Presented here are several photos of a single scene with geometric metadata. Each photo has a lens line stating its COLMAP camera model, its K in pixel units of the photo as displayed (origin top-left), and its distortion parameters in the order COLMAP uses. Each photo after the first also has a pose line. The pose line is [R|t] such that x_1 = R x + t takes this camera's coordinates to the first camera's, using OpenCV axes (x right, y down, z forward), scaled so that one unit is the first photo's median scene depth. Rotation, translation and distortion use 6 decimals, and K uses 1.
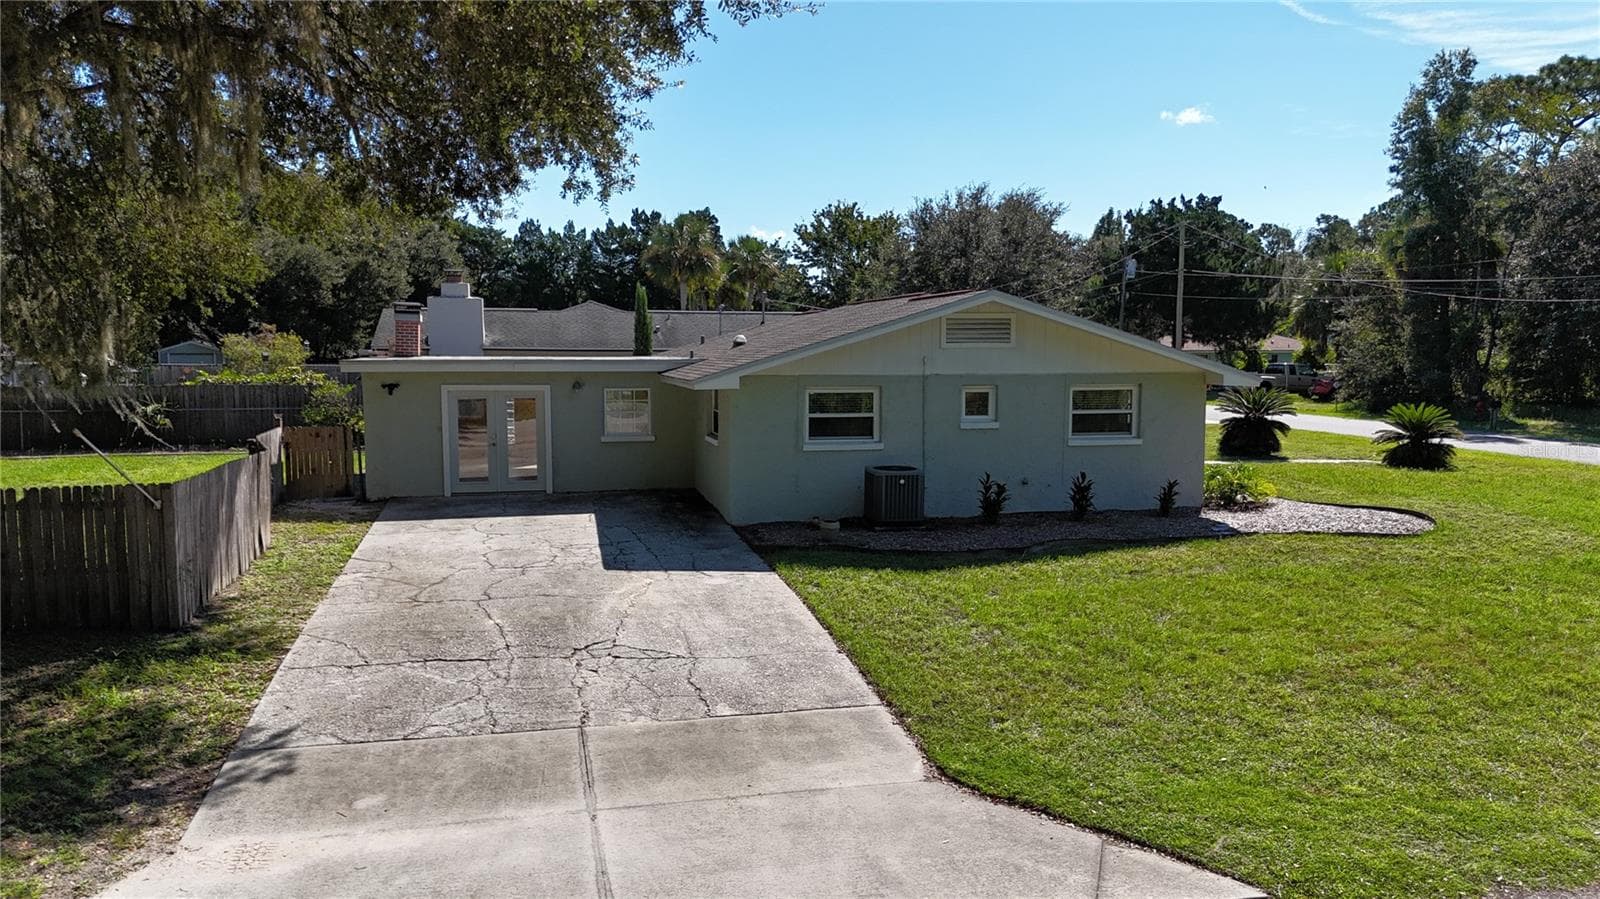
lens RADIAL K [[1163.9, 0, 800.0], [0, 1163.9, 449.5], [0, 0, 1]] dist [0.078295, -0.084892]
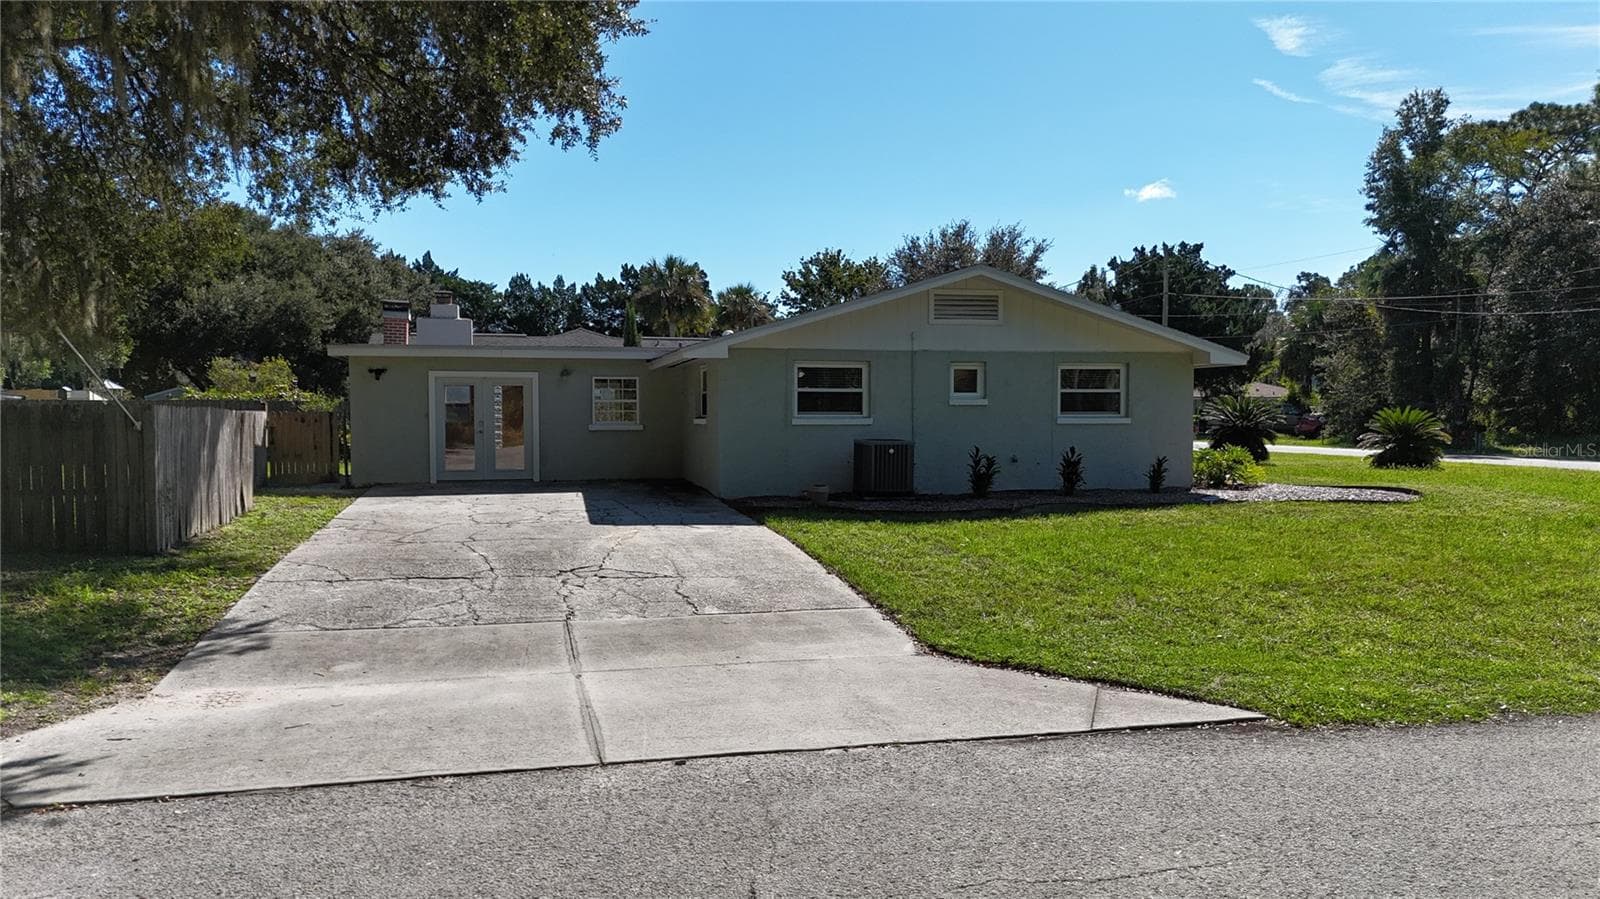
lens RADIAL K [[1163.9, 0, 800.0], [0, 1163.9, 449.5], [0, 0, 1]] dist [0.078295, -0.084892]
pose [[0.999949, -0.003631, 0.009446, 0.000208], [0.004186, 0.998224, -0.059432, 0.078467], [-0.009214, 0.059468, 0.998188, 0.005970]]
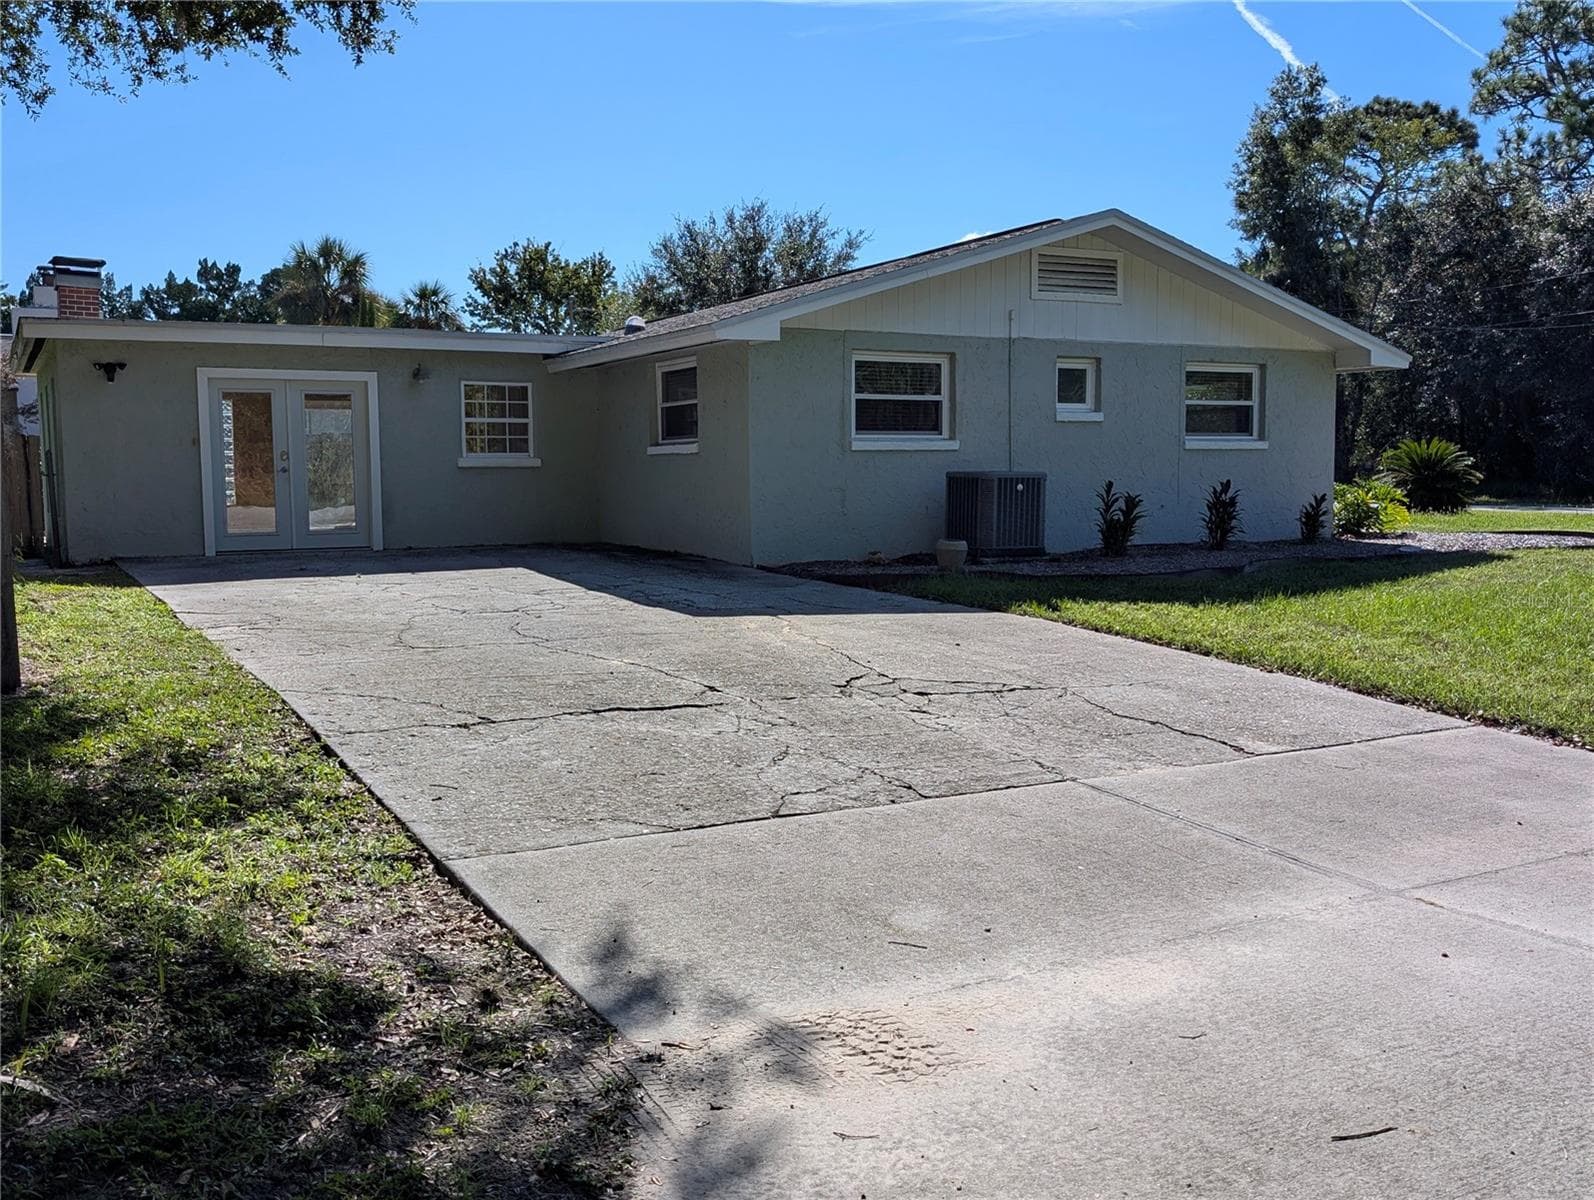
lens RADIAL K [[1468.8, 0, 797.0], [0, 1468.8, 600.0], [0, 0, 1]] dist [0.006966, 0.009788]
pose [[0.961680, -0.034796, 0.271957, -0.240159], [0.036043, 0.999350, 0.000413, 0.079566], [-0.271794, 0.009405, 0.962309, 0.219173]]
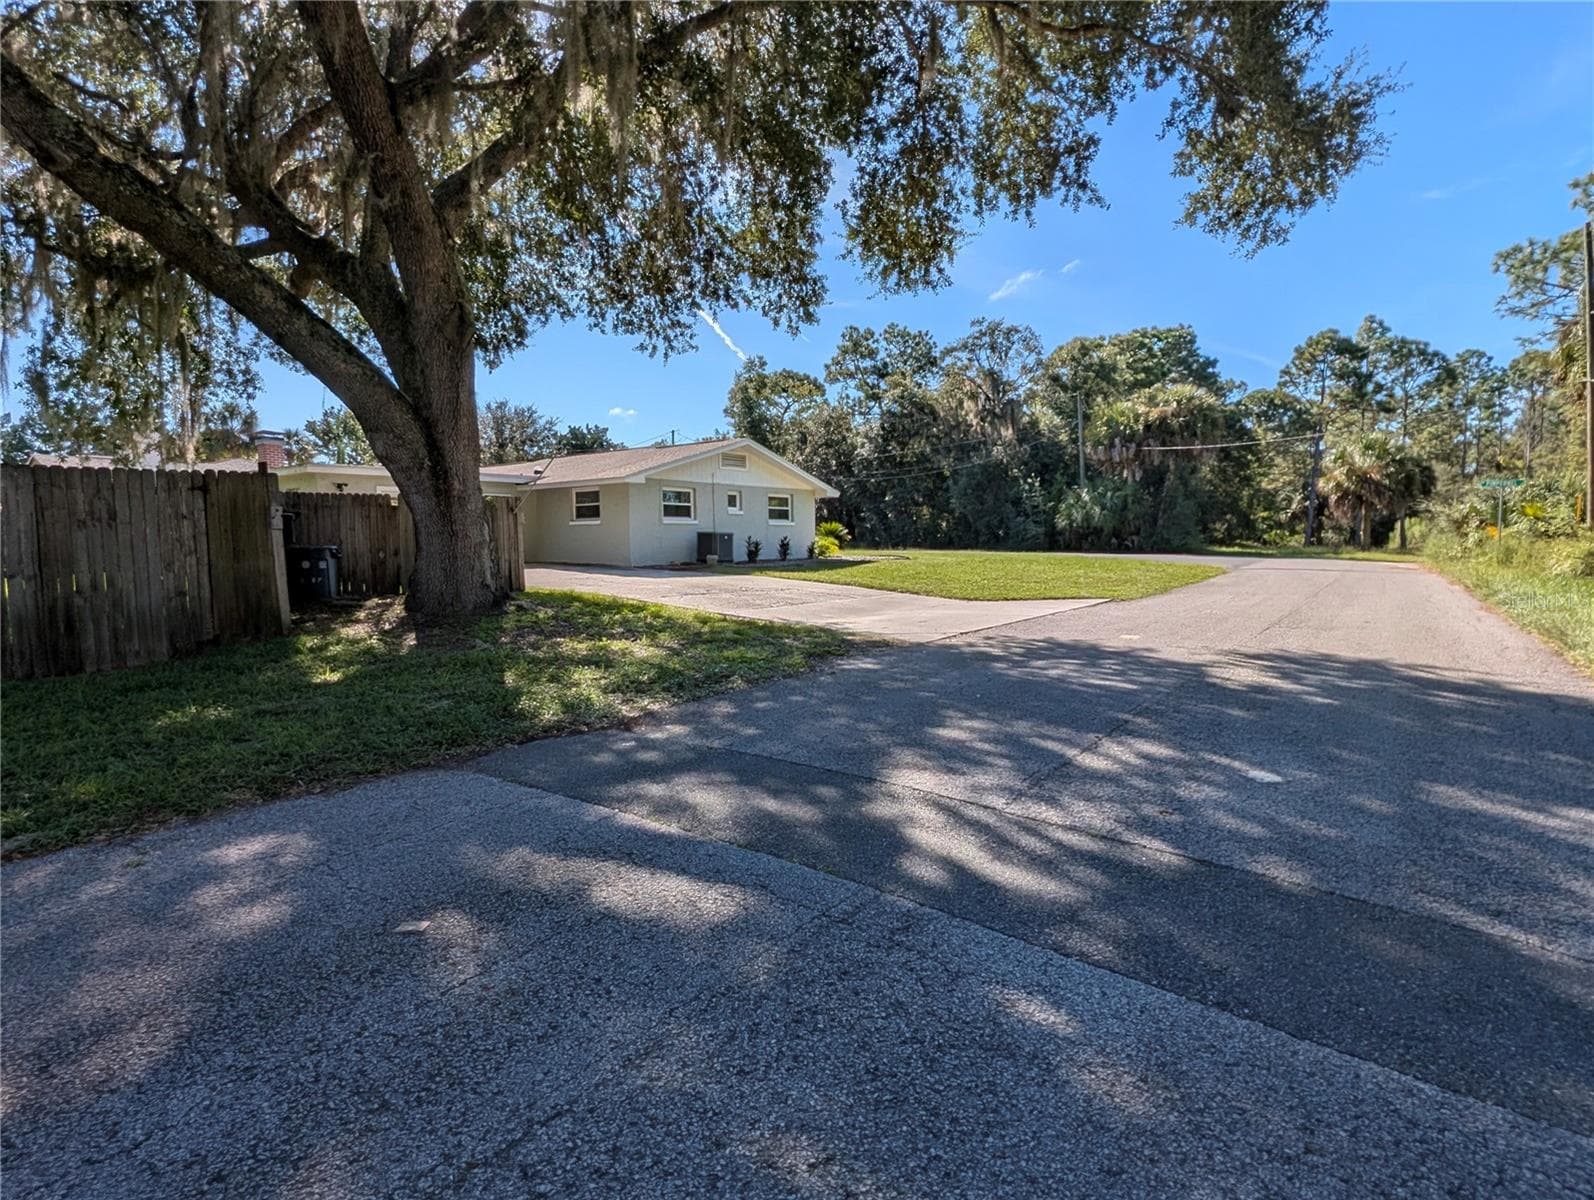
lens RADIAL K [[800.2, 0, 797.0], [0, 800.2, 600.0], [0, 0, 1]] dist [-0.001766, 0.000444]
pose [[0.770757, -0.057122, 0.634564, -0.580364], [0.065858, 0.997781, 0.009825, 0.111357], [-0.633717, 0.034218, 0.772808, -0.036978]]
